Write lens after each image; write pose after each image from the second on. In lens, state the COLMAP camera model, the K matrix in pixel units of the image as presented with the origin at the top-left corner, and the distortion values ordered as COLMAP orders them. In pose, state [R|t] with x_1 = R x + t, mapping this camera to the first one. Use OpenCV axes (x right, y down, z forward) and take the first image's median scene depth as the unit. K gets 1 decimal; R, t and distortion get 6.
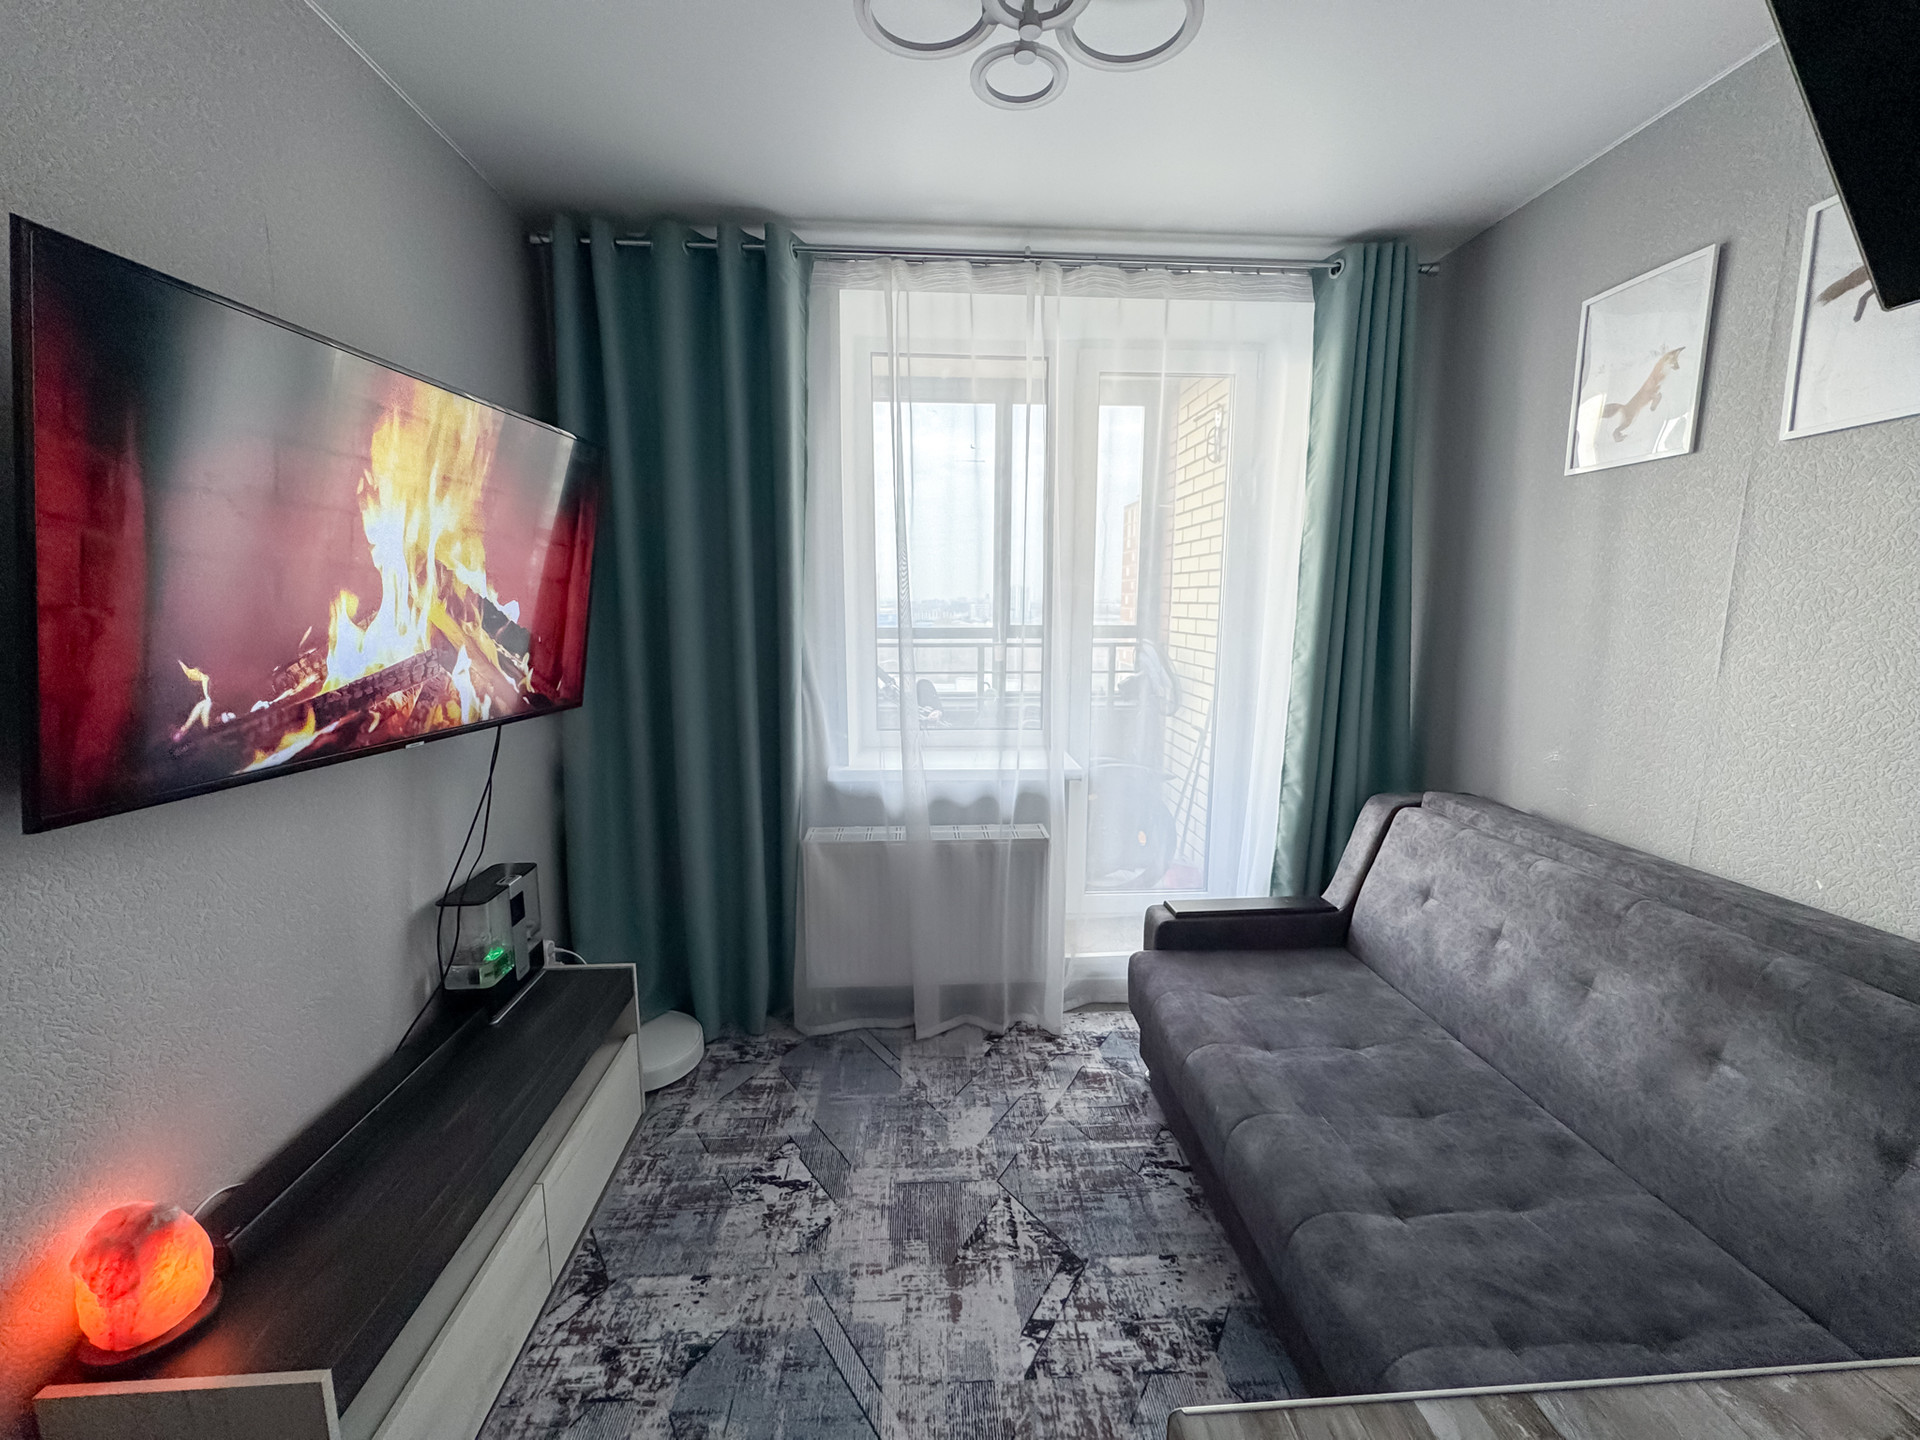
lens RADIAL K [[763.9, 0, 960.4], [0, 763.9, 715.5], [0, 0, 1]] dist [-0.000437, 0.000017]
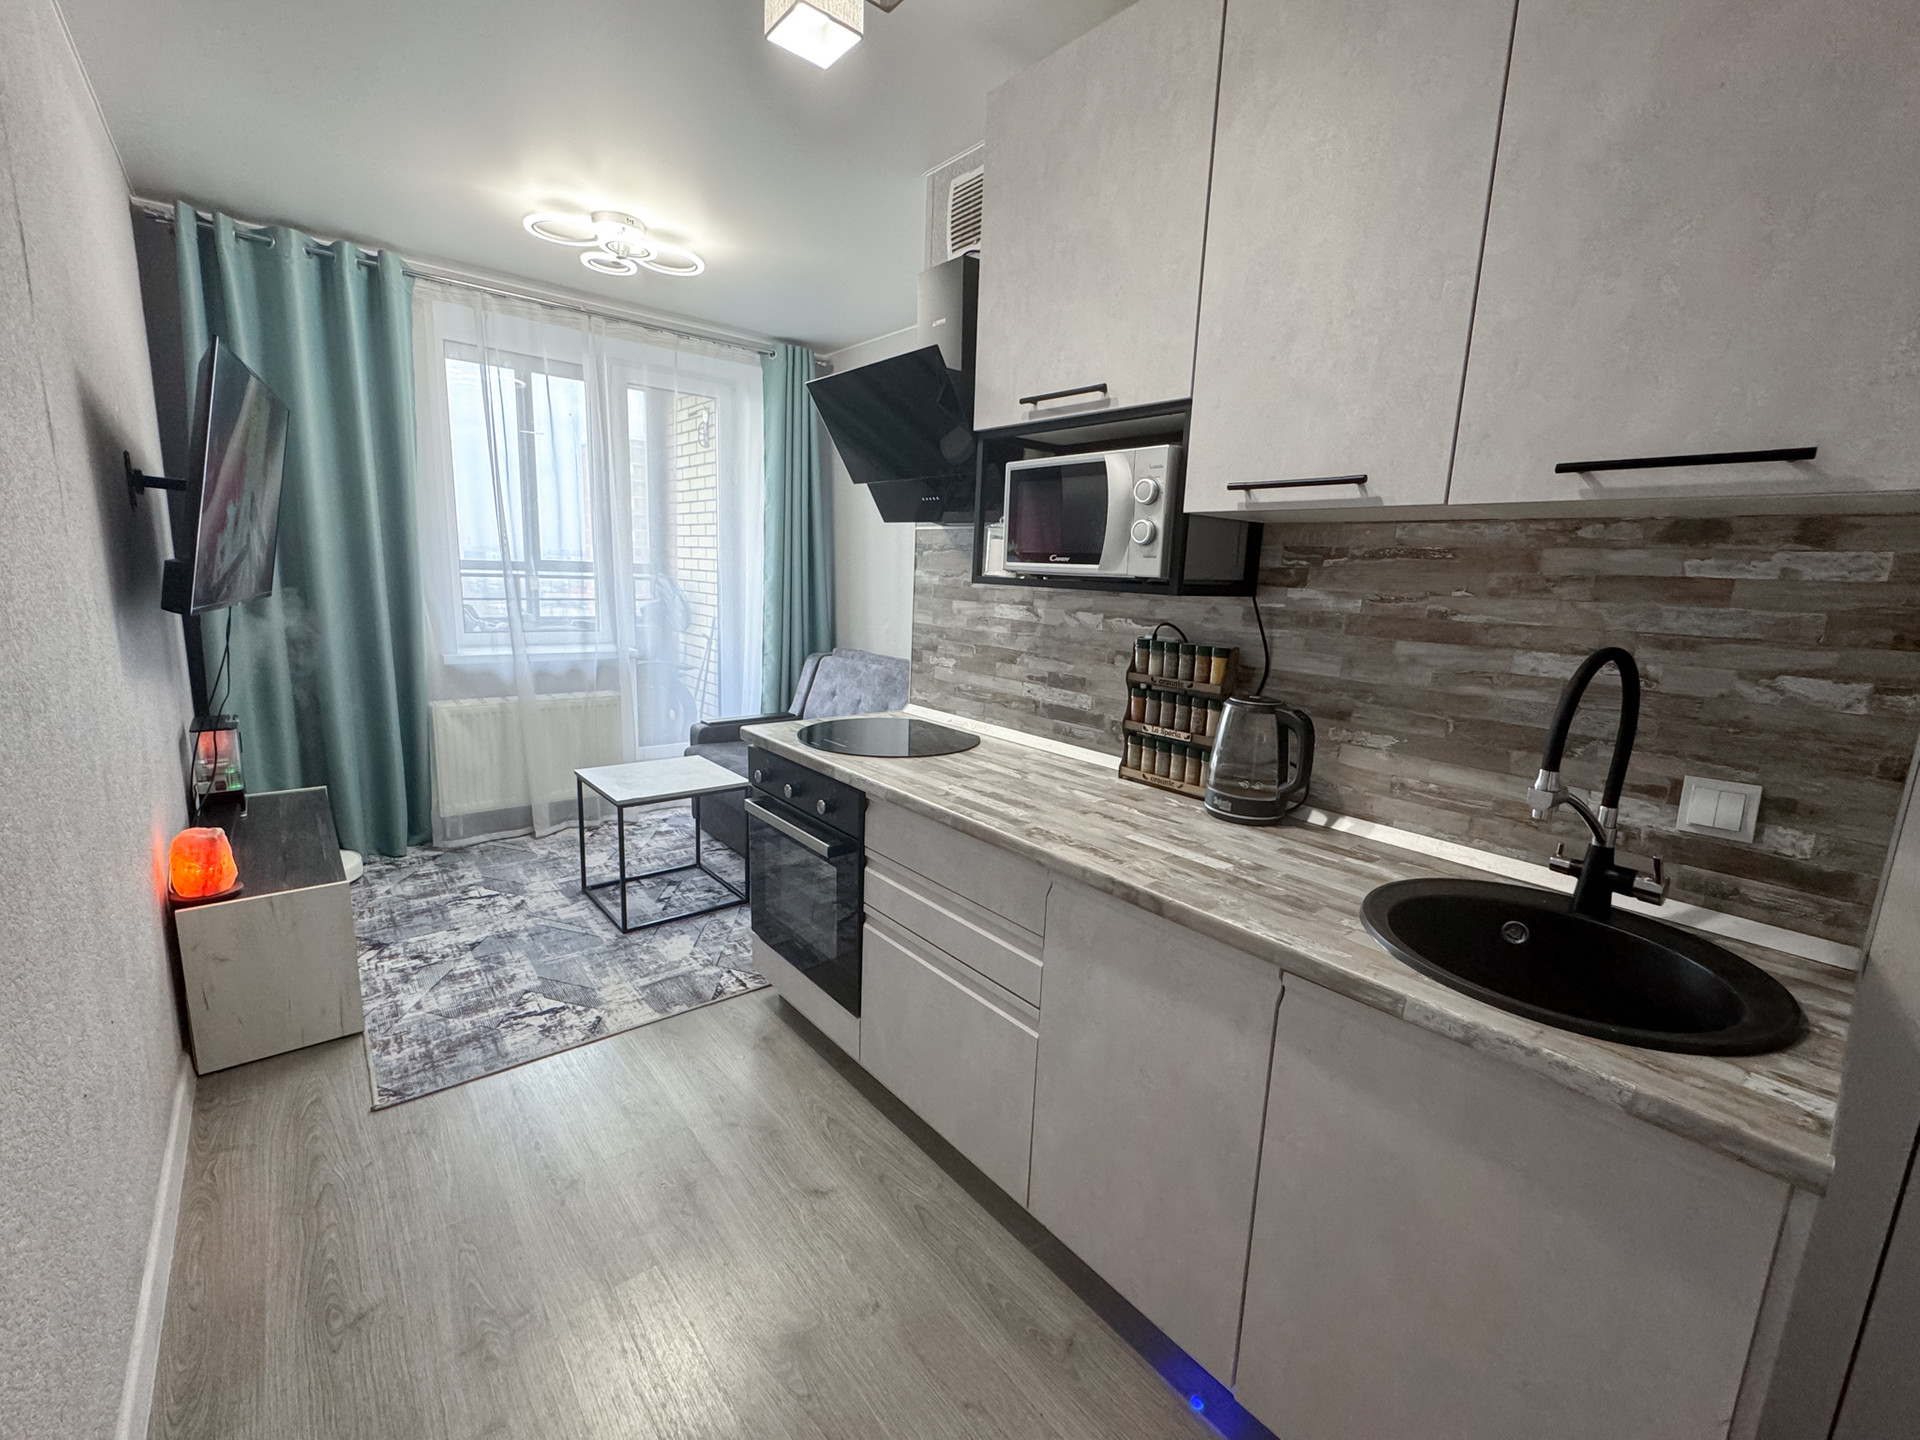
lens RADIAL K [[800.6, 0, 954.1], [0, 800.6, 714.5], [0, 0, 1]] dist [0.000968, 0.000178]
pose [[0.807127, -0.076577, 0.585391, -0.403317], [0.050082, 0.996859, 0.061350, 0.190256], [-0.588250, -0.020199, 0.808427, -0.967652]]
